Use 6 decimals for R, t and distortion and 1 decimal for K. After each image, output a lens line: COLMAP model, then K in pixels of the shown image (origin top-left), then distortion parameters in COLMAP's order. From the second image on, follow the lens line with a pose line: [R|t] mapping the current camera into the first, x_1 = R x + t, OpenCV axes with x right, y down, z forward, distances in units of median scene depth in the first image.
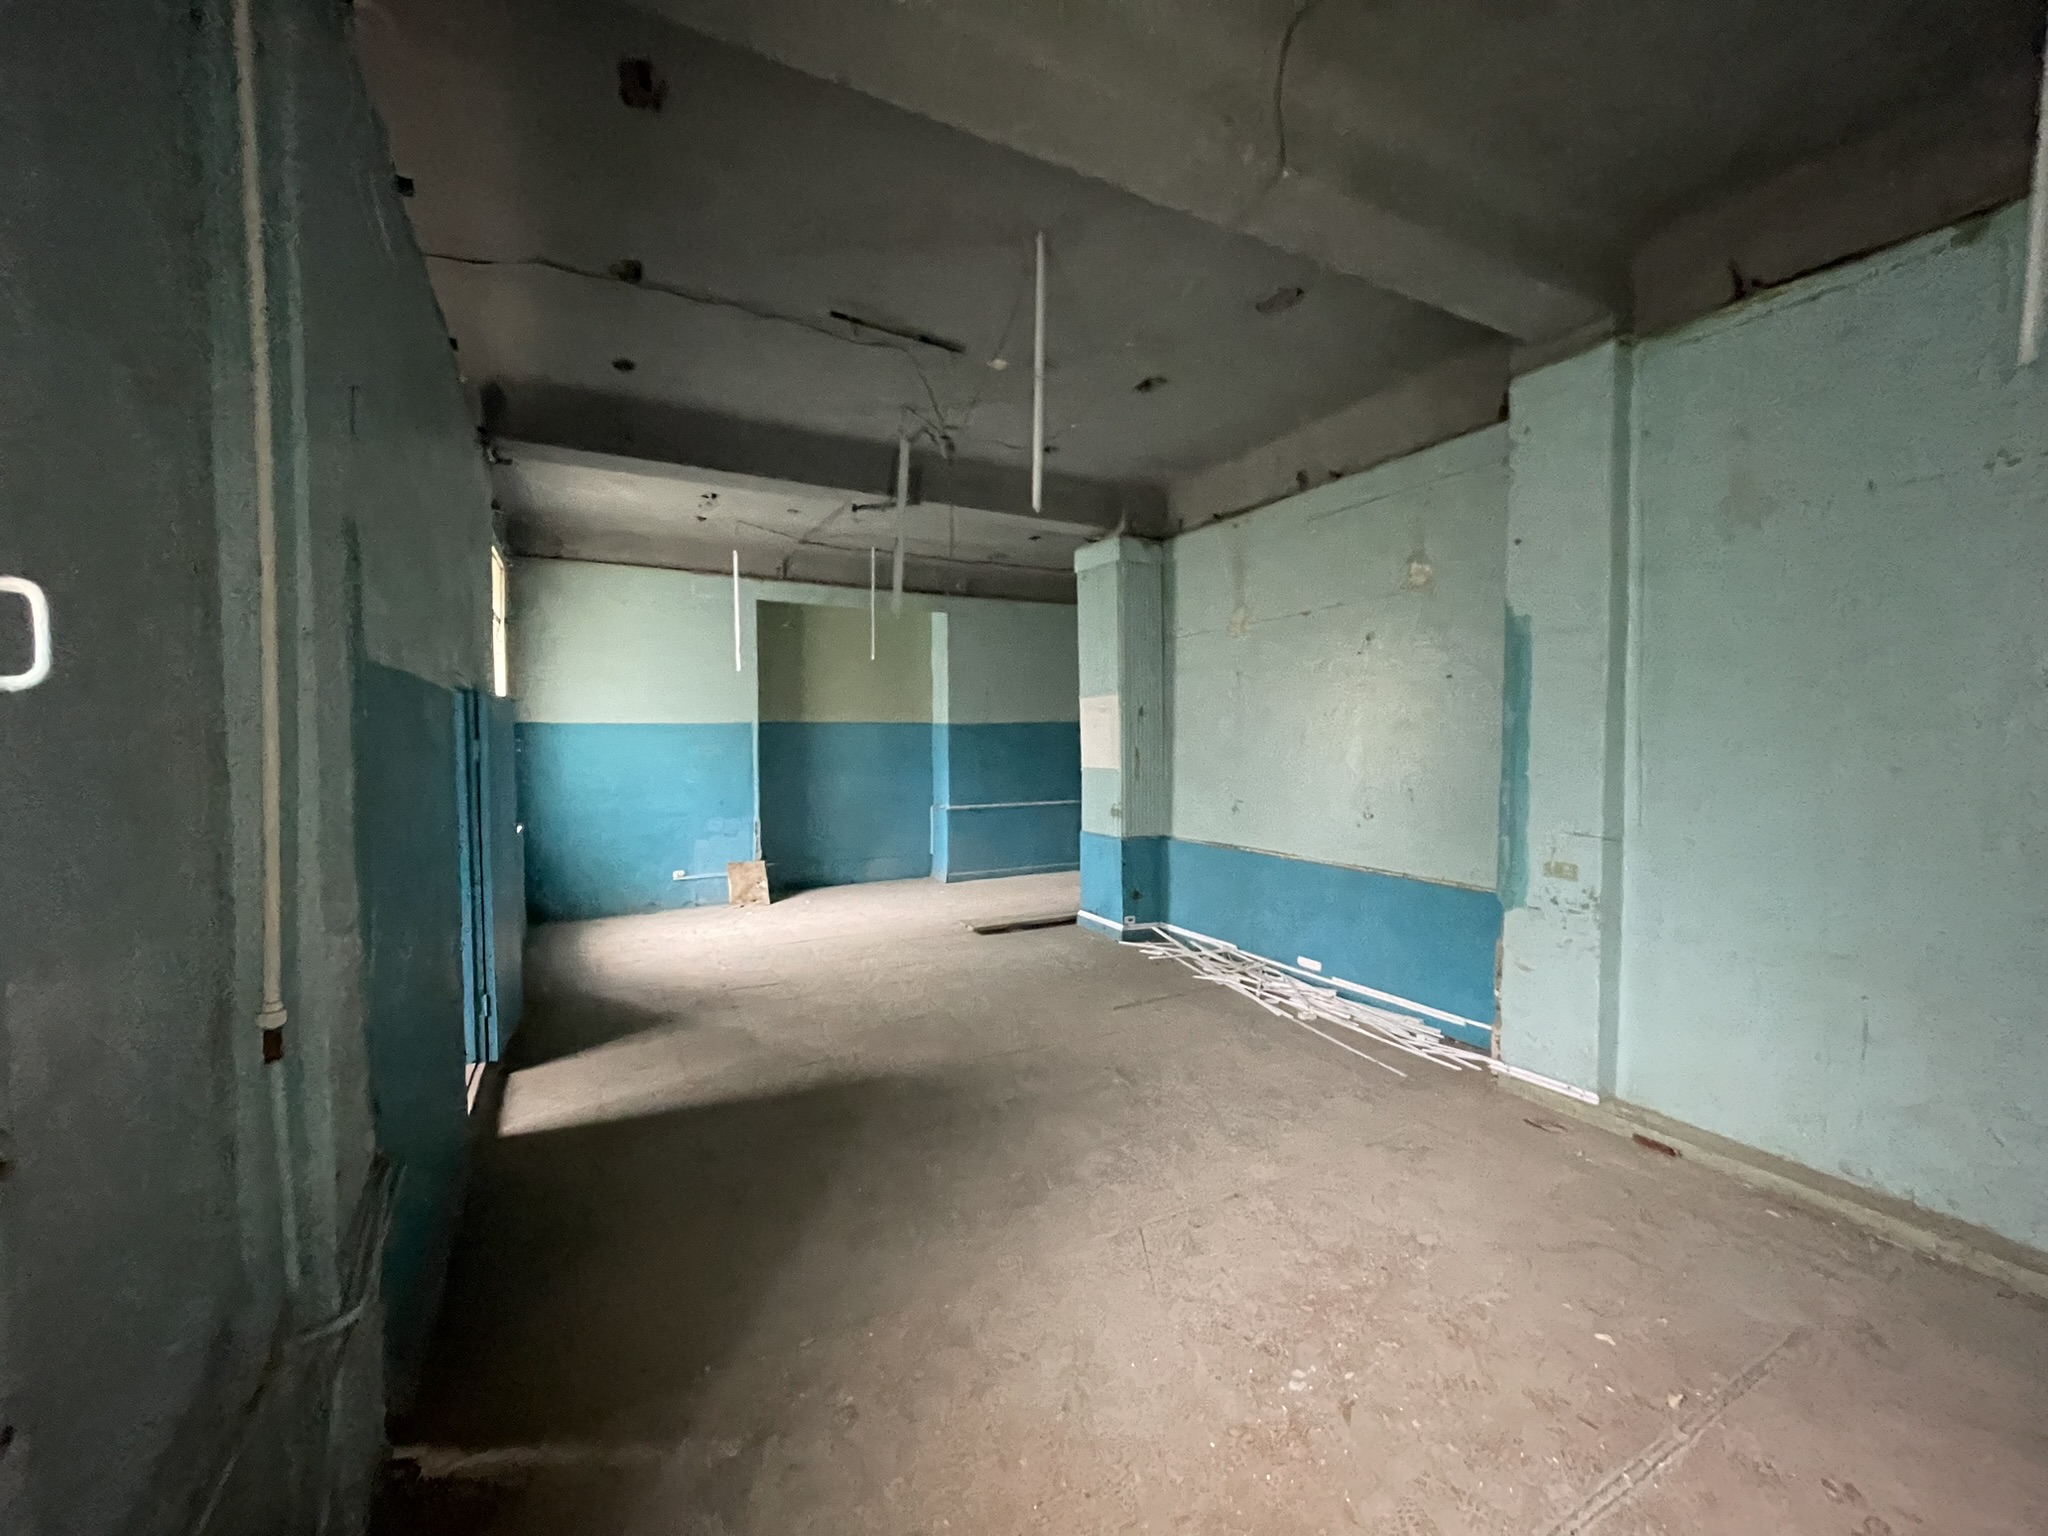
lens RADIAL K [[832.4, 0, 1023.4], [0, 832.4, 764.1], [0, 0, 1]] dist [-0.003806, 0.000111]
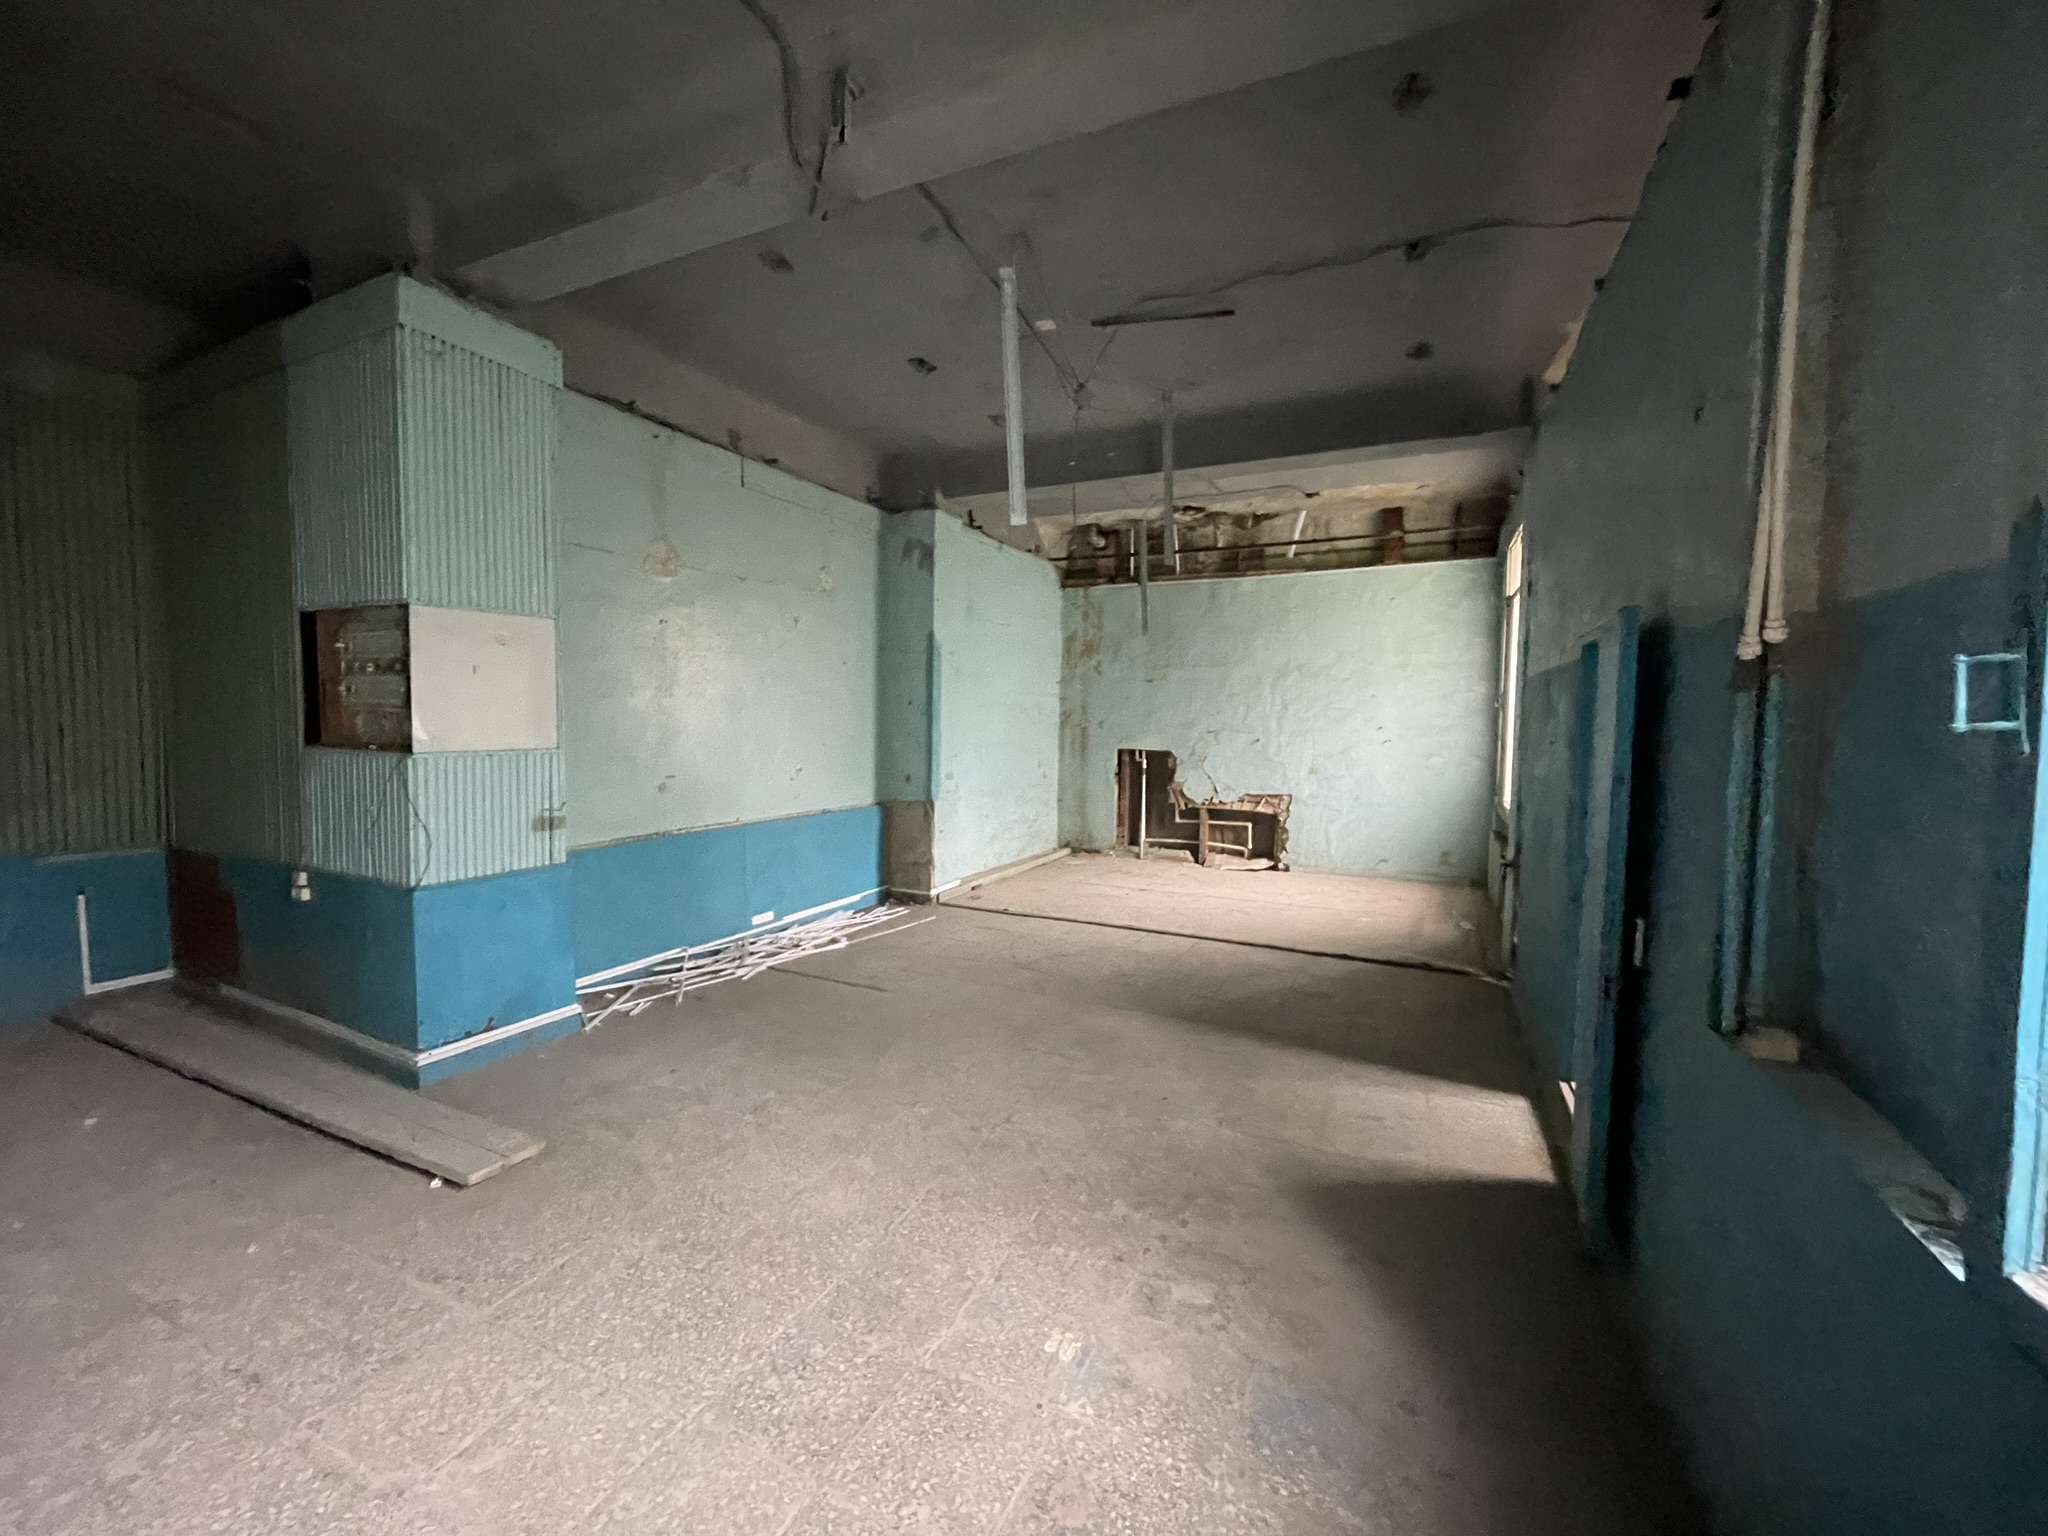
lens RADIAL K [[832.4, 0, 1029.6], [0, 832.4, 767.8], [0, 0, 1]] dist [-0.003806, 0.000111]
pose [[-0.601690, -0.052096, 0.797029, -0.706370], [0.013362, 0.997075, 0.075258, -0.025404], [-0.798618, 0.055931, -0.599234, 1.383282]]
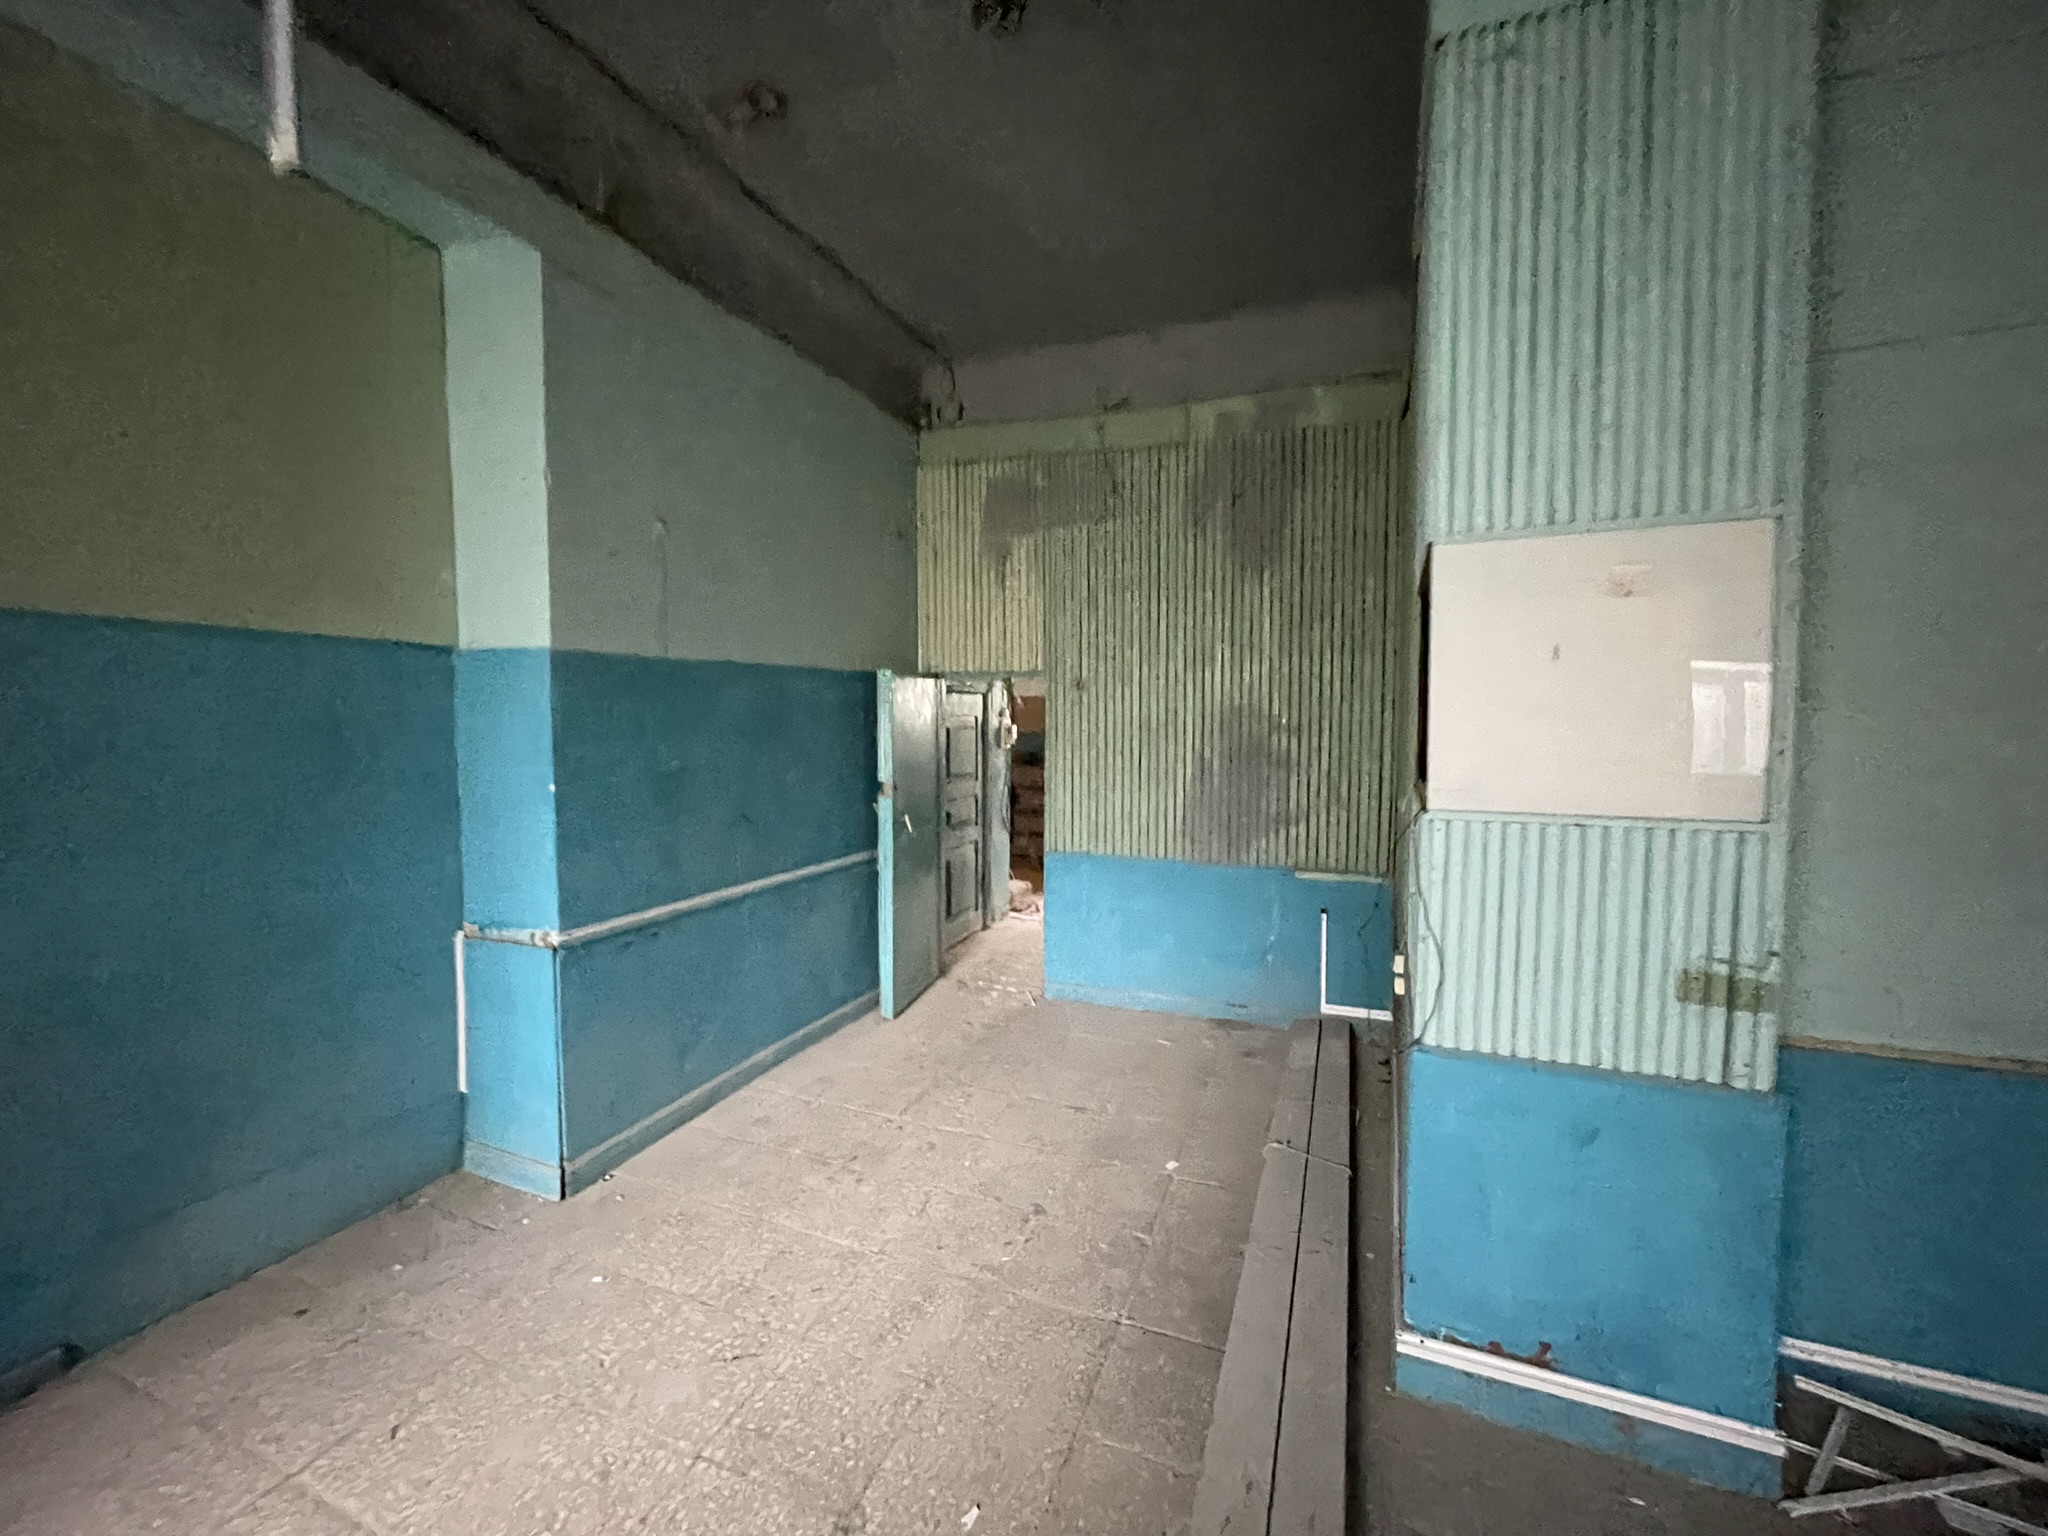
lens RADIAL K [[832.4, 0, 1021.0], [0, 832.4, 764.7], [0, 0, 1]] dist [-0.003806, 0.000111]
pose [[0.764796, -0.025232, 0.643778, -0.274806], [0.012265, 0.999622, 0.024608, -0.025399], [-0.644156, -0.010924, 0.764816, 1.214325]]
